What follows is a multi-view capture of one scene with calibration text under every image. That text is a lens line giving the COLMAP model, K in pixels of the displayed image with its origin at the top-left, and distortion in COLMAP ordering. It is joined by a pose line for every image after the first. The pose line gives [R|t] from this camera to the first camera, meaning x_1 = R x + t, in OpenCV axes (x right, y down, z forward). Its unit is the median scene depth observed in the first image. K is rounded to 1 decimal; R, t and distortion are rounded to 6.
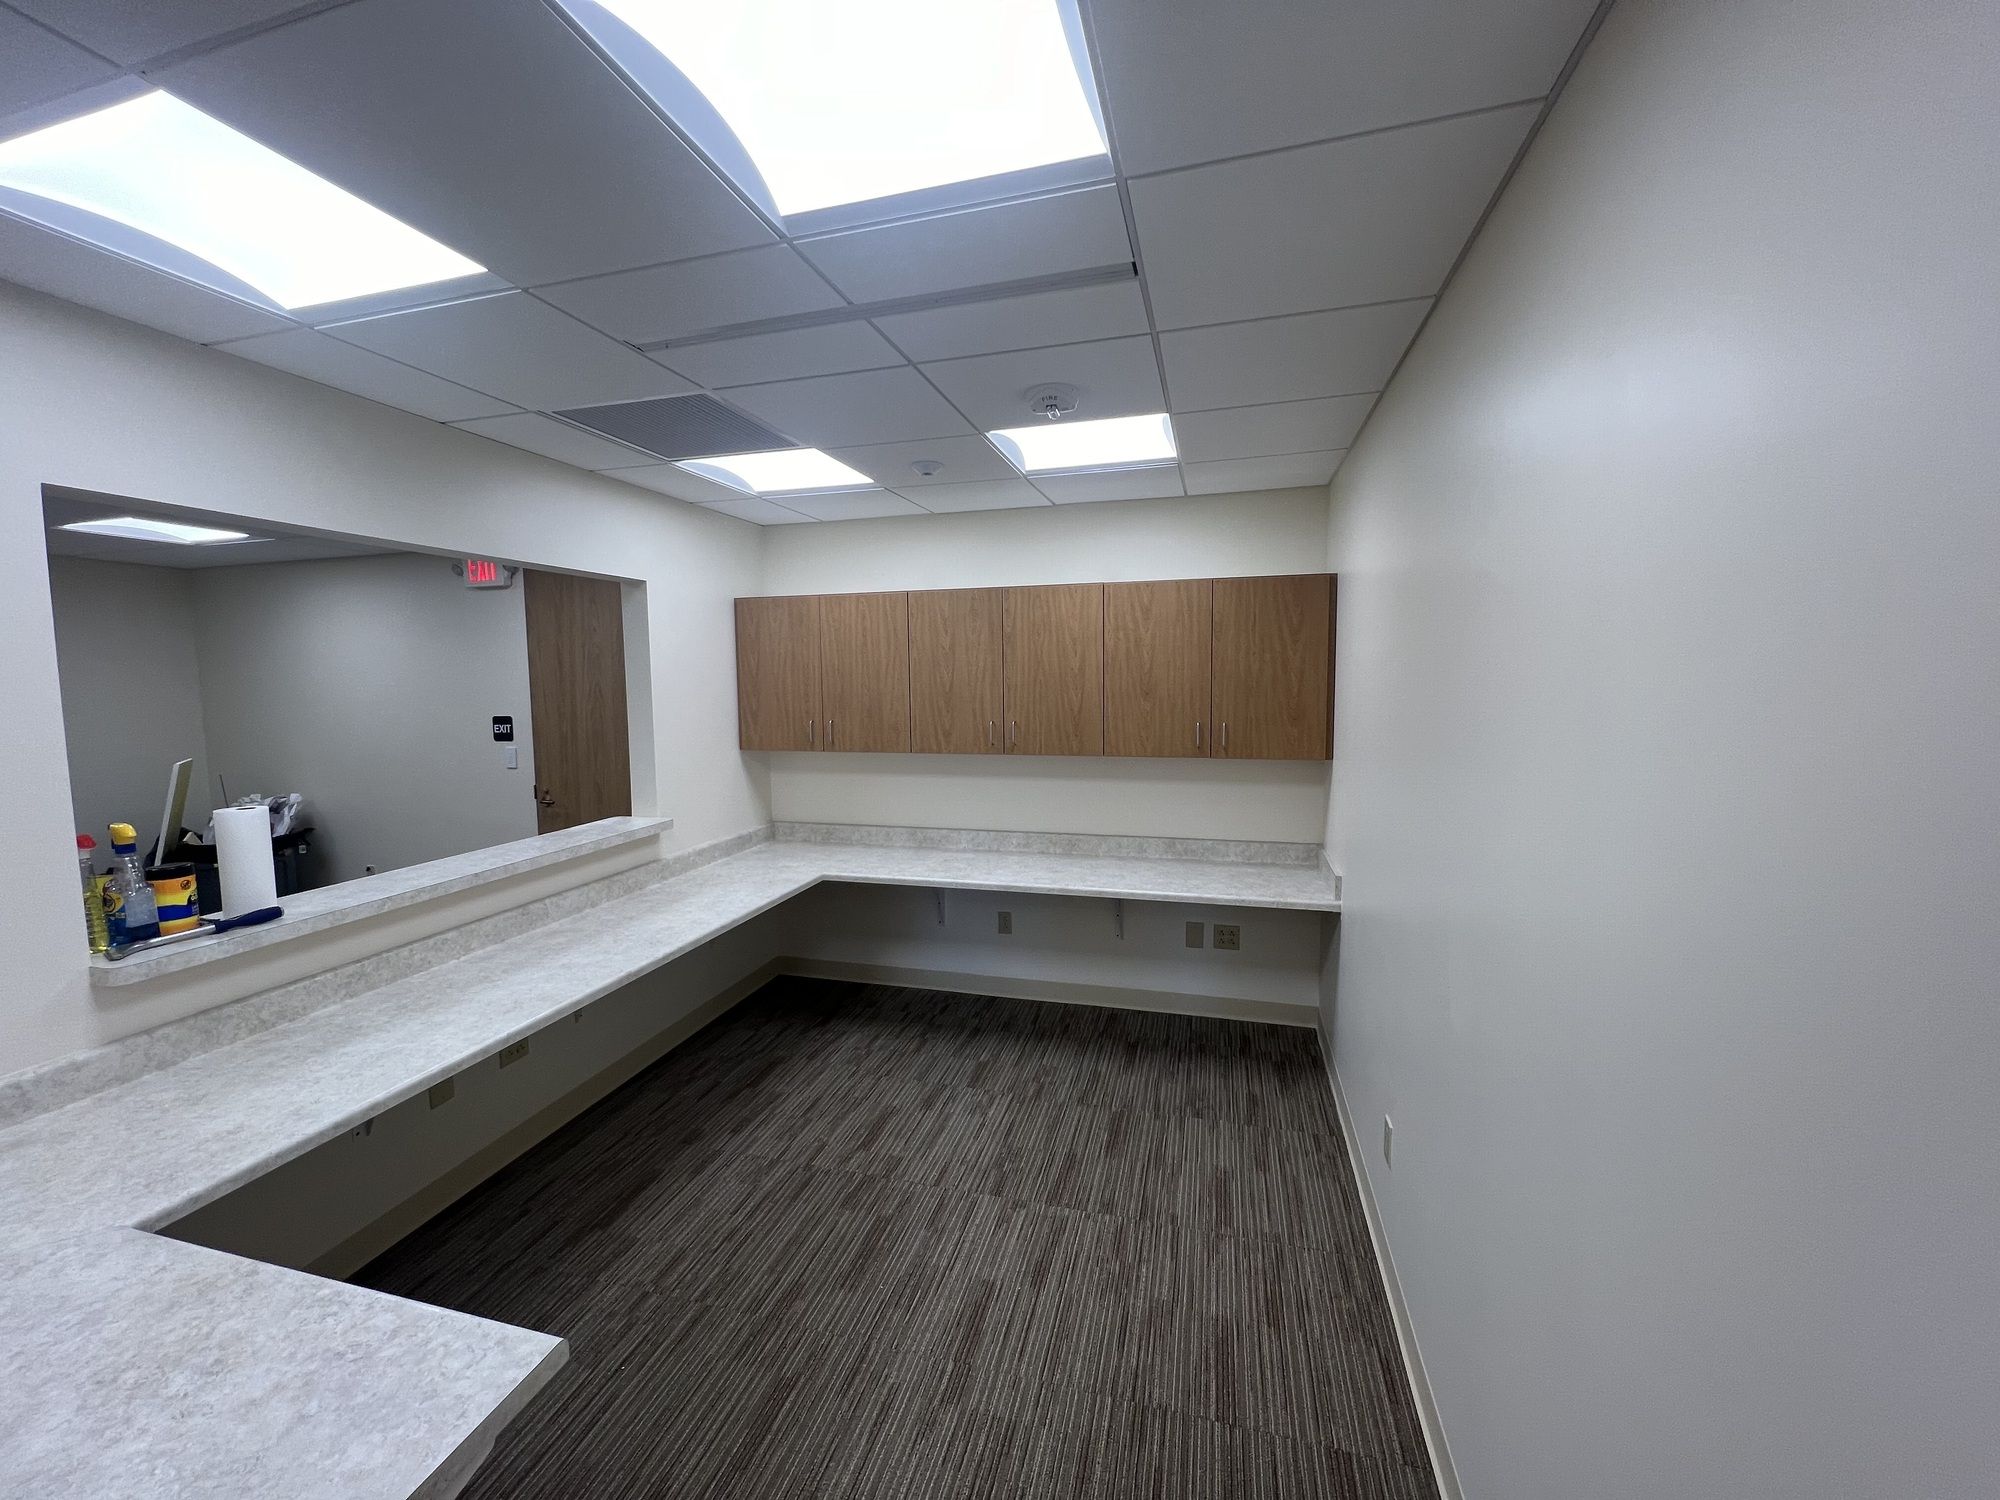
lens RADIAL K [[799.9, 0, 986.6], [0, 799.9, 748.0], [0, 0, 1]] dist [-0.000150, -0.000129]
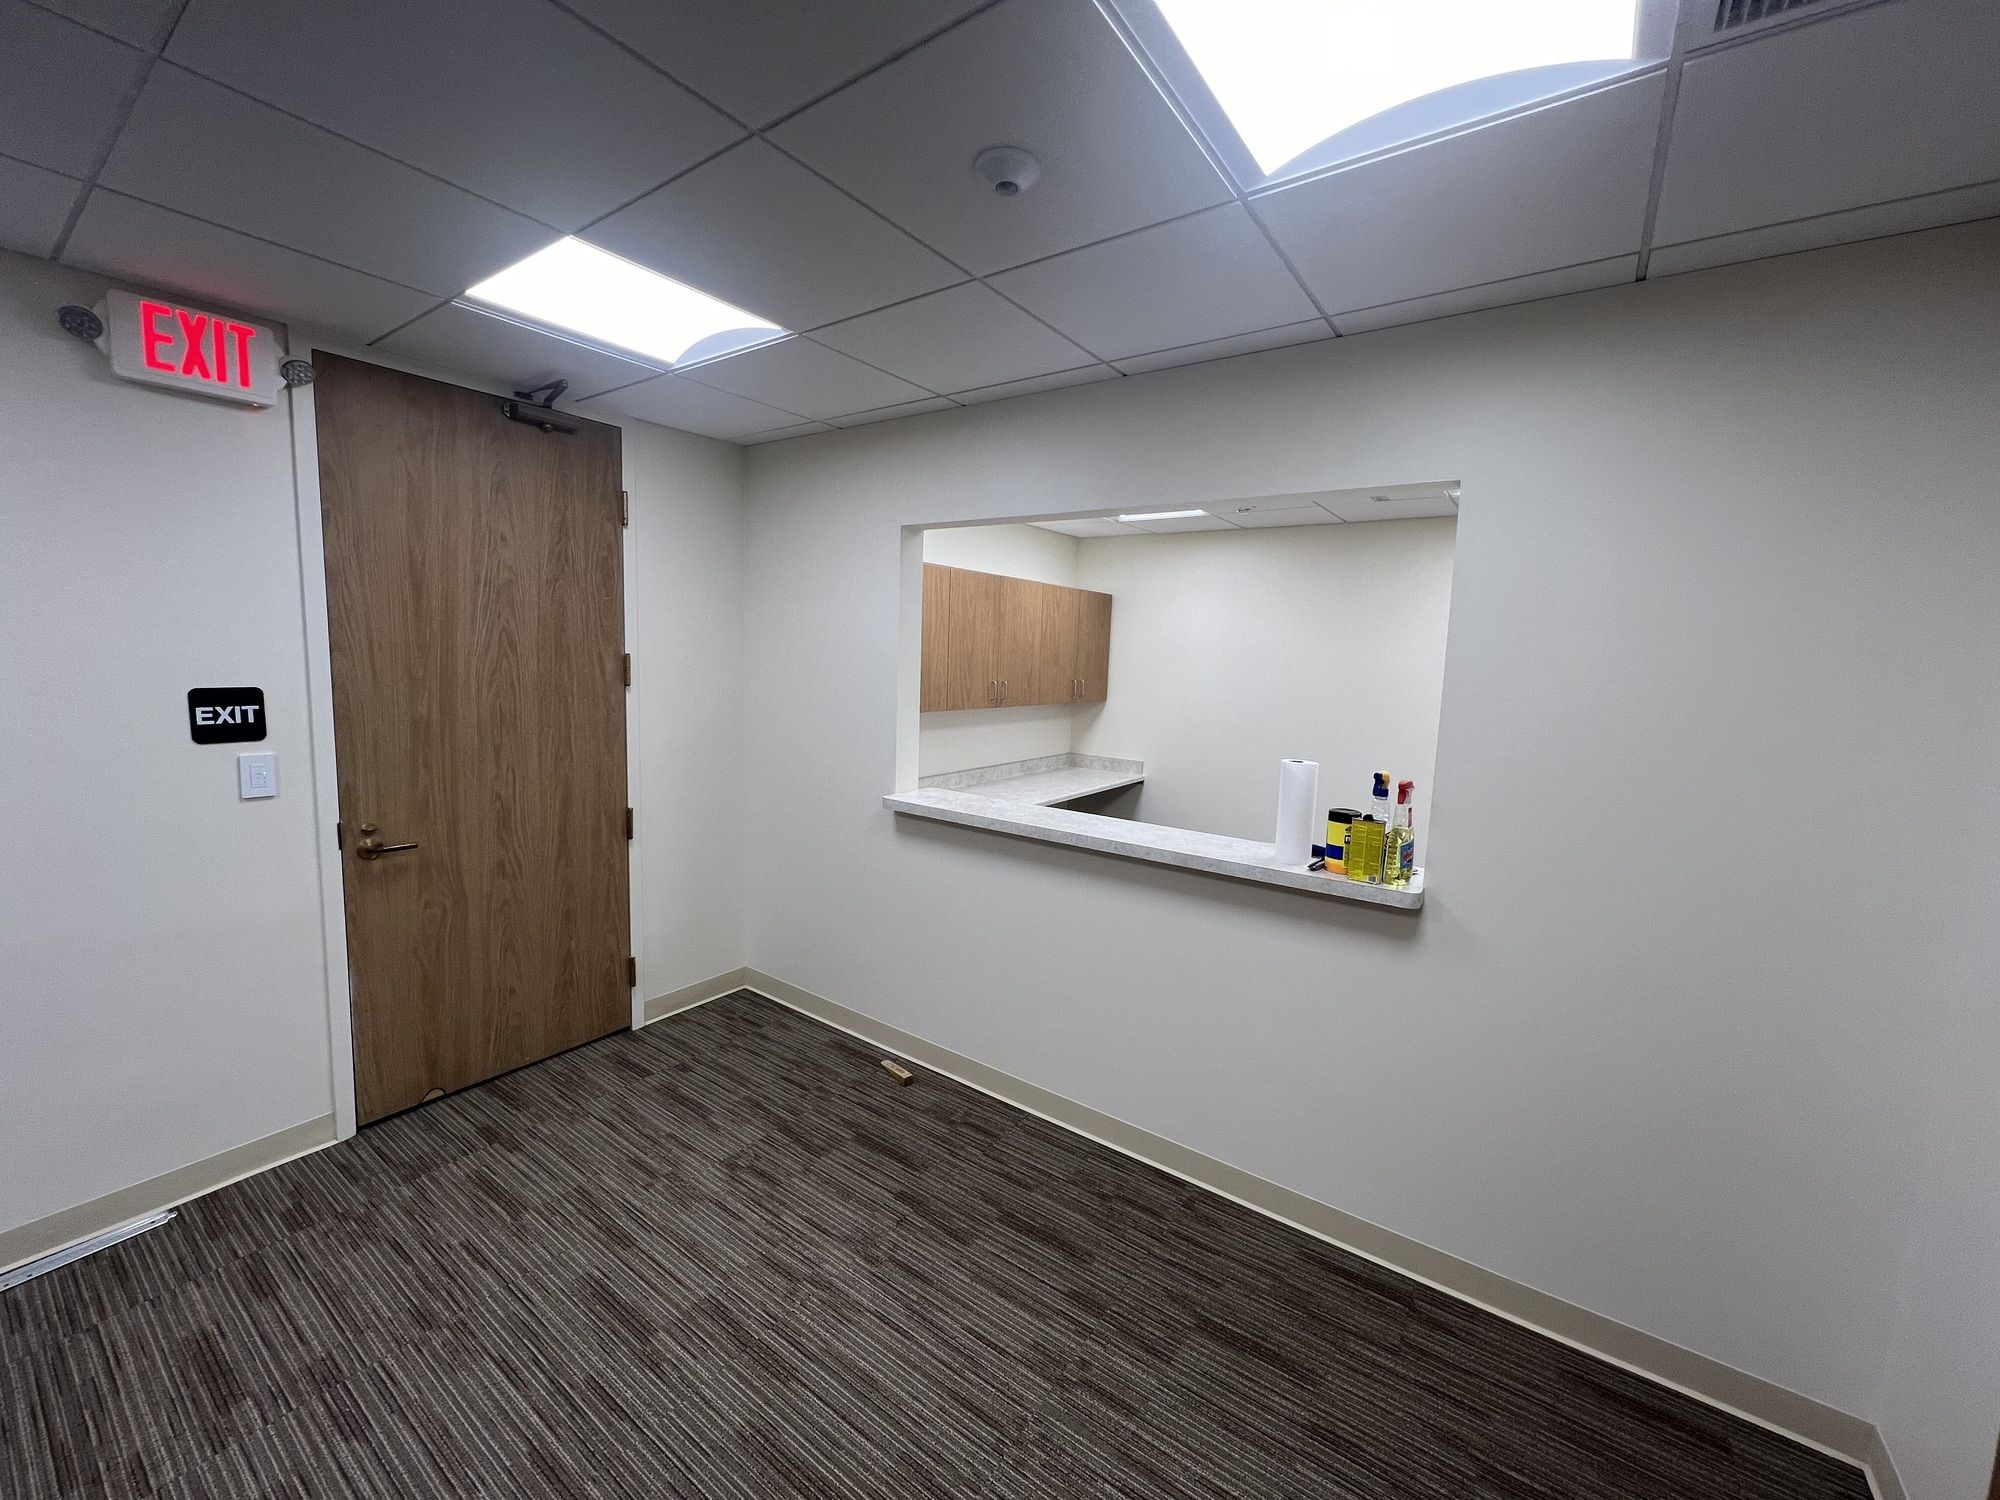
lens RADIAL K [[799.9, 0, 986.6], [0, 799.9, 748.0], [0, 0, 1]] dist [-0.000150, -0.000129]
pose [[0.343817, -0.088262, 0.934880, -1.159890], [0.048842, 0.995906, 0.076061, -0.024731], [-0.937766, 0.019510, 0.346720, 0.564570]]
